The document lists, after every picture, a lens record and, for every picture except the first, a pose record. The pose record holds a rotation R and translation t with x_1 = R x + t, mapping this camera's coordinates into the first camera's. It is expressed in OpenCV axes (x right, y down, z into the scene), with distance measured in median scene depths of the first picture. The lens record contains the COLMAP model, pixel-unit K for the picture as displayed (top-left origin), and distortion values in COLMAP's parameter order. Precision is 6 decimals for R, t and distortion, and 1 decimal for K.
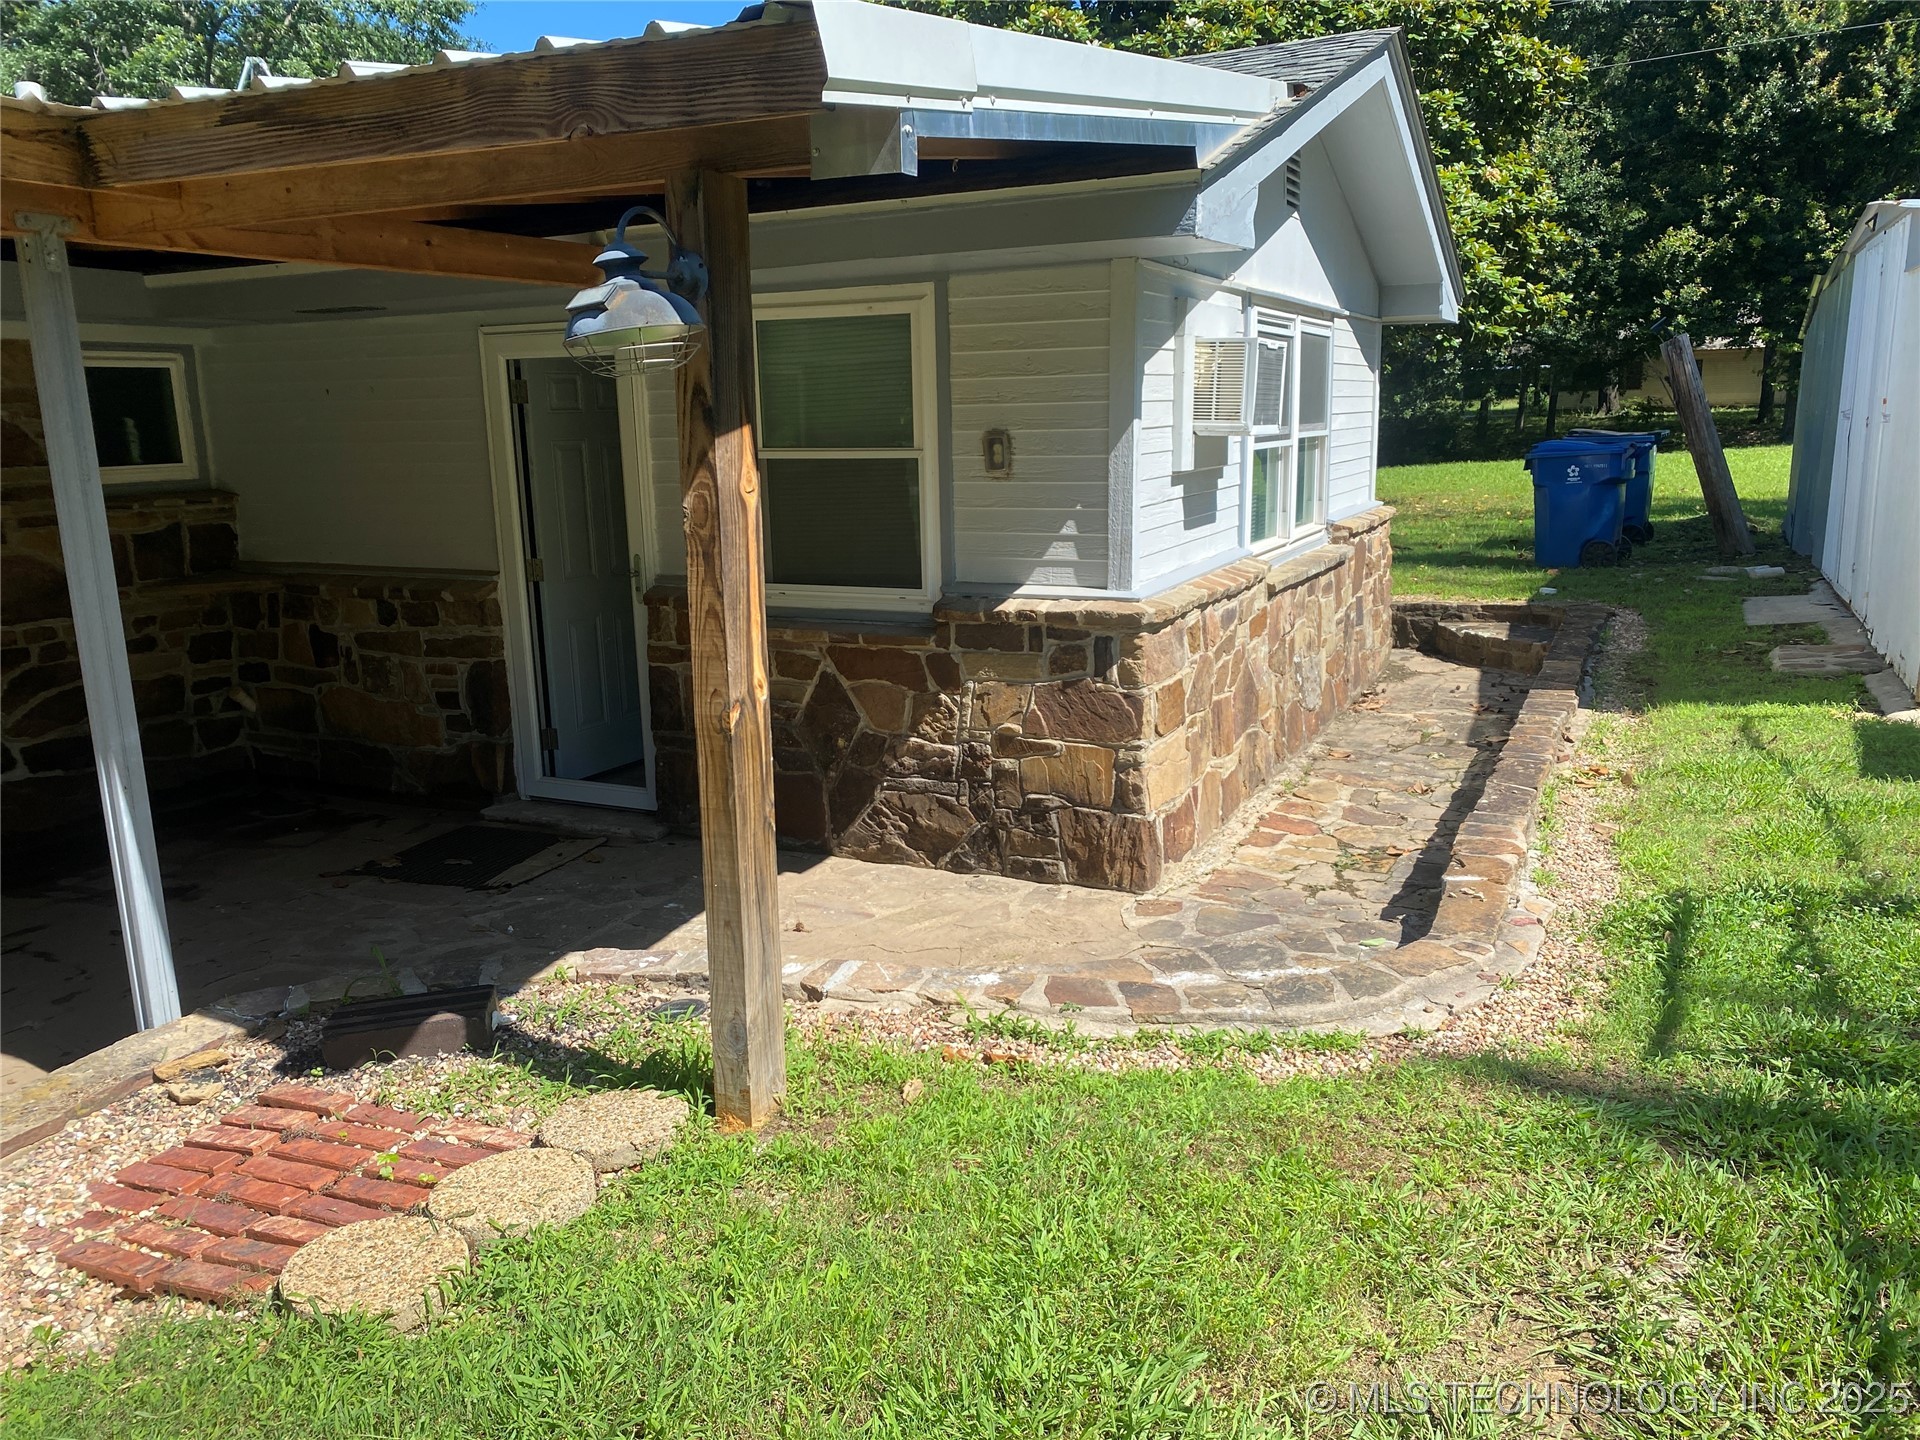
lens RADIAL K [[1467.1, 0, 974.9], [0, 1467.1, 738.1], [0, 0, 1]] dist [0.051910, -0.054092]
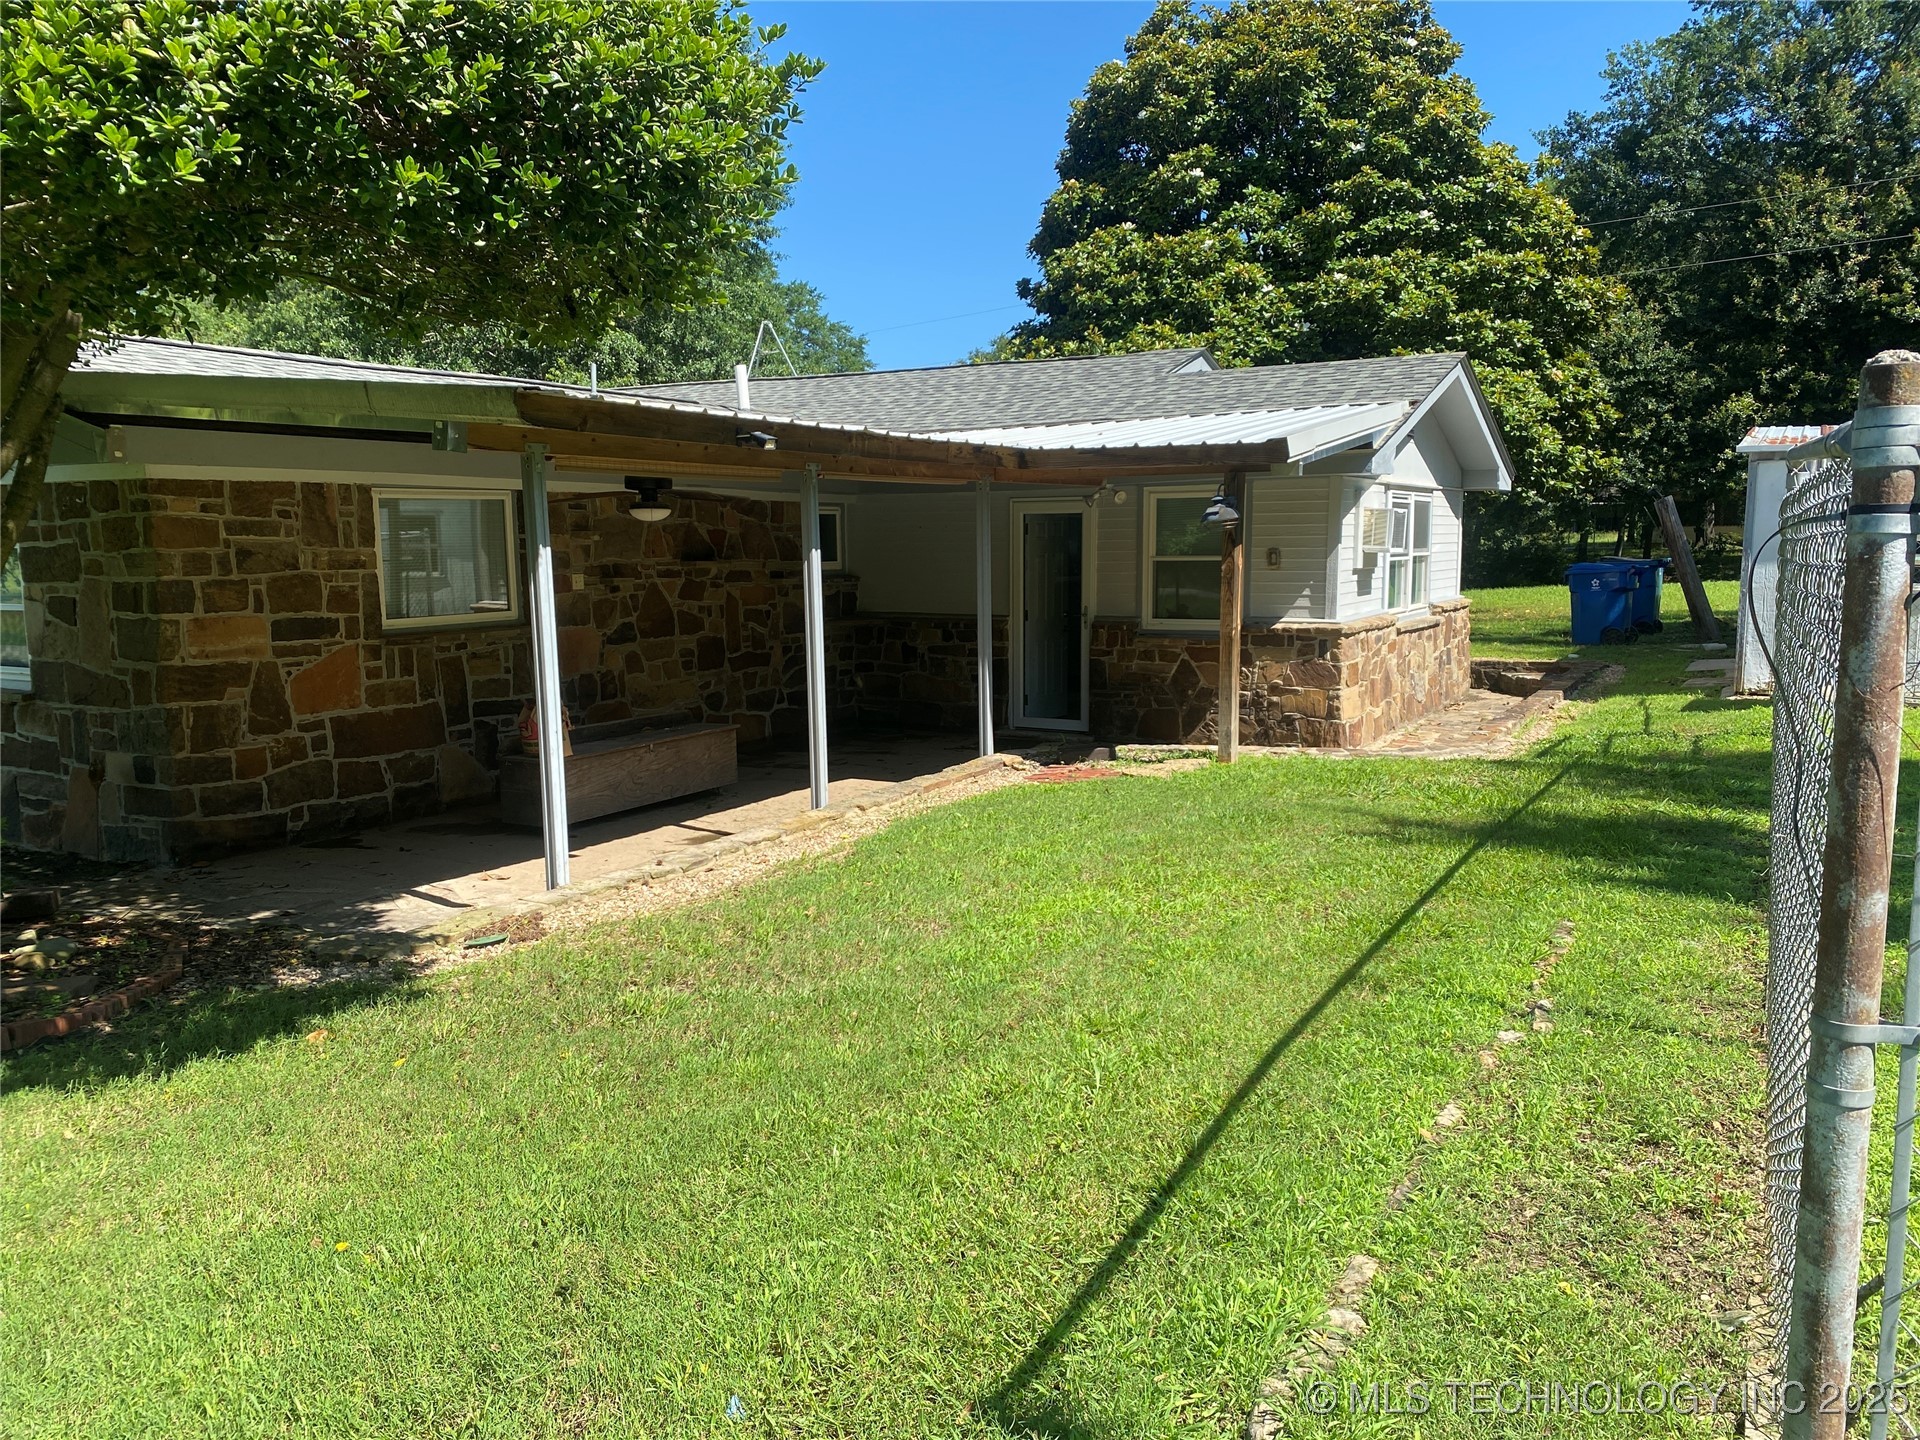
lens RADIAL K [[1467.1, 0, 938.9], [0, 1467.1, 712.0], [0, 0, 1]] dist [0.051910, -0.054092]
pose [[0.995364, 0.025283, -0.092794, -0.202188], [-0.034378, 0.994616, -0.097764, 0.199069], [0.089822, 0.100501, 0.990874, -0.897383]]
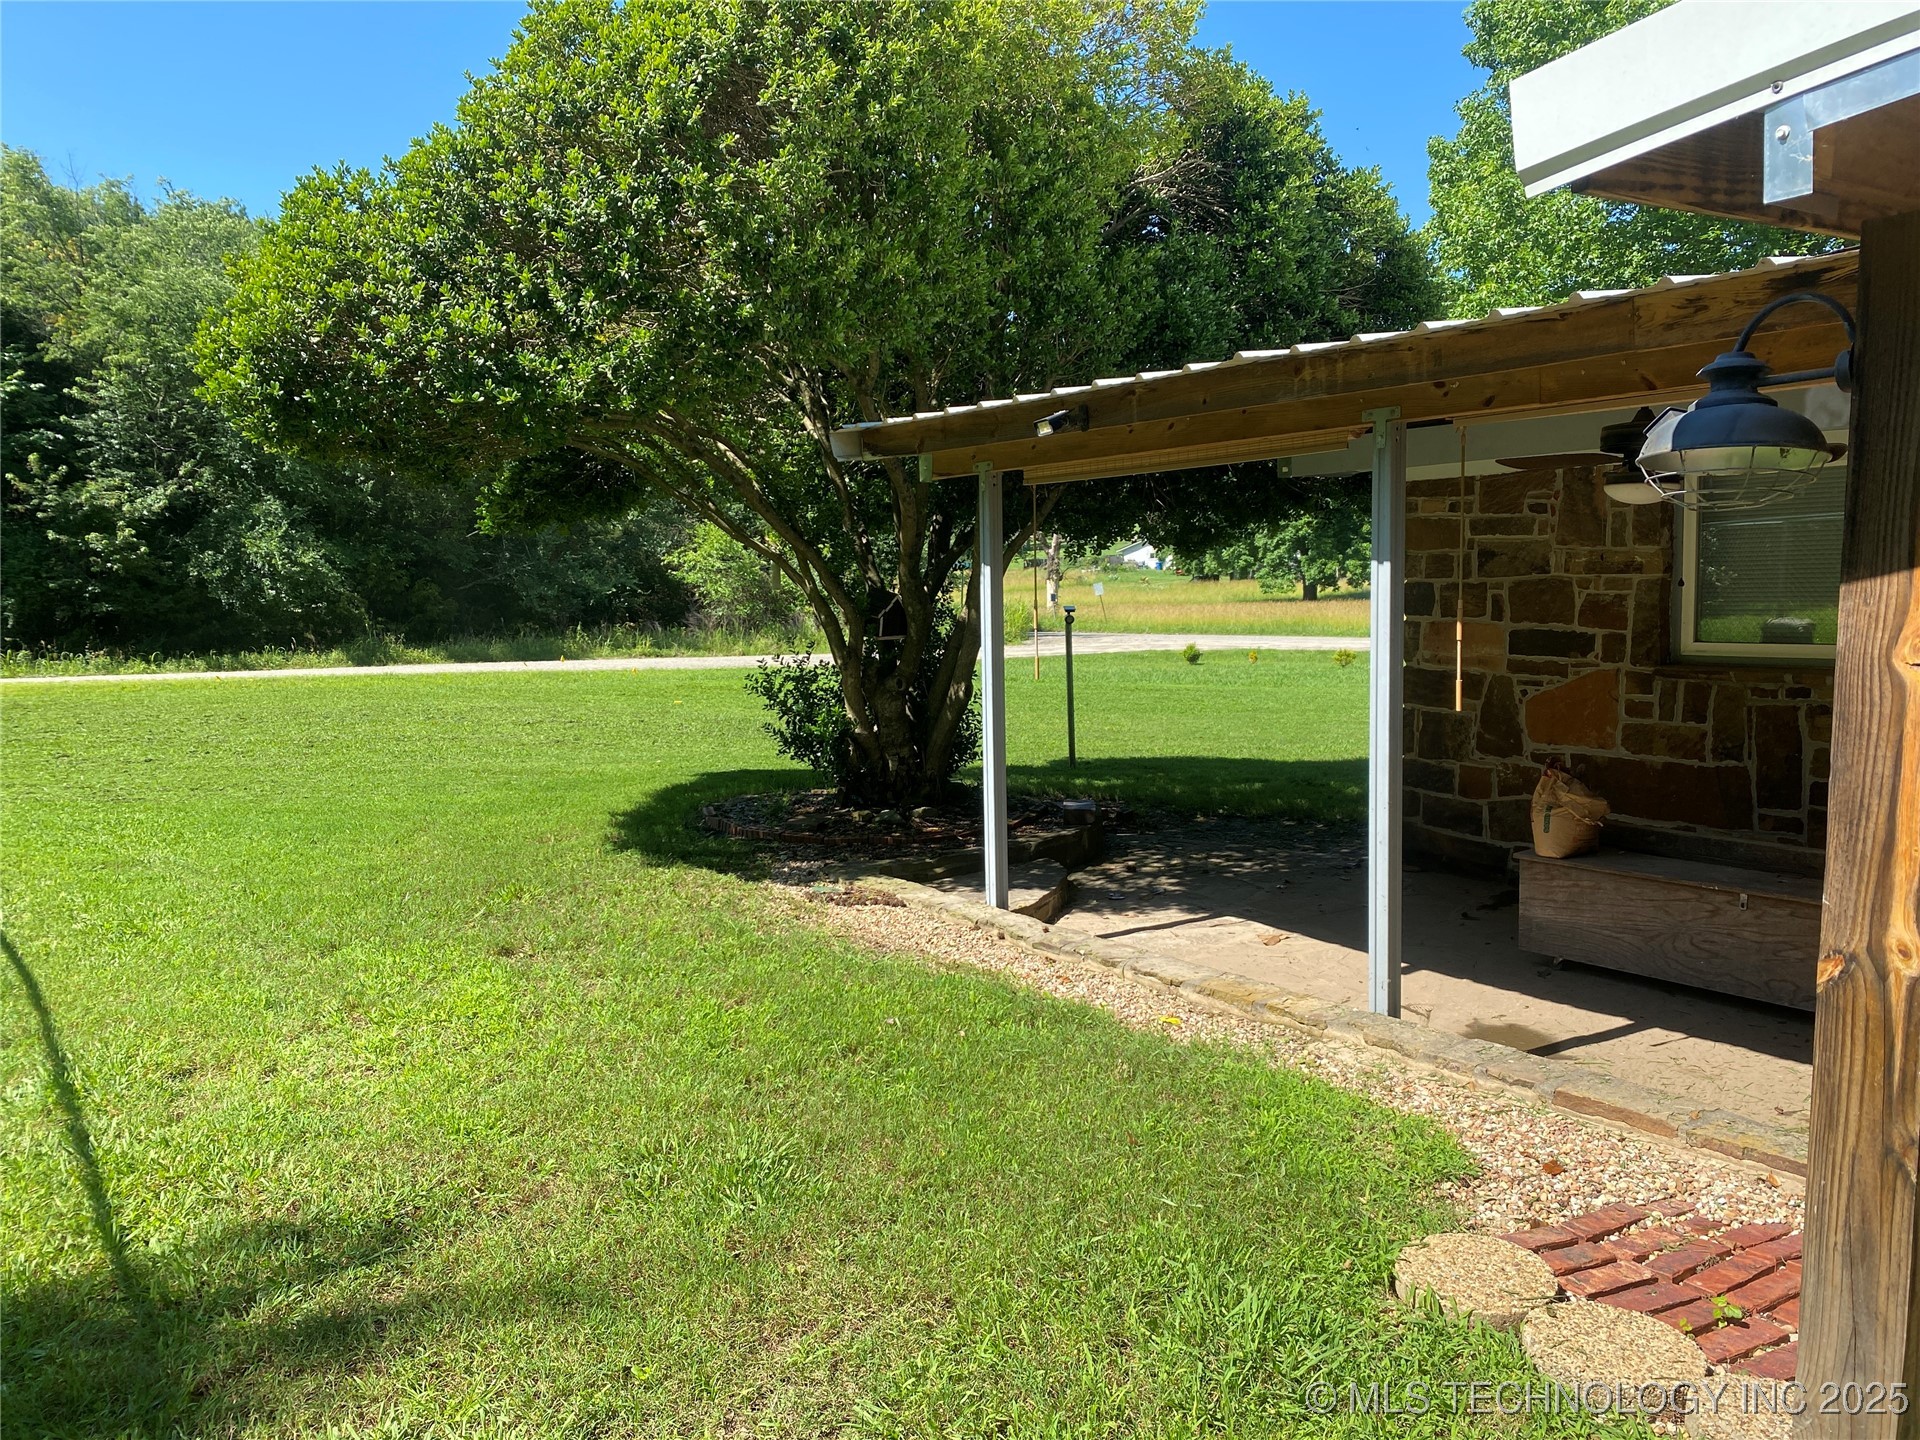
lens RADIAL K [[1467.1, 0, 946.6], [0, 1467.1, 720.2], [0, 0, 1]] dist [0.051910, -0.054092]
pose [[-0.484805, 0.130144, -0.864885, 0.271552], [-0.154273, 0.960638, 0.231029, -0.096855], [0.860909, 0.245432, -0.445644, 0.388650]]
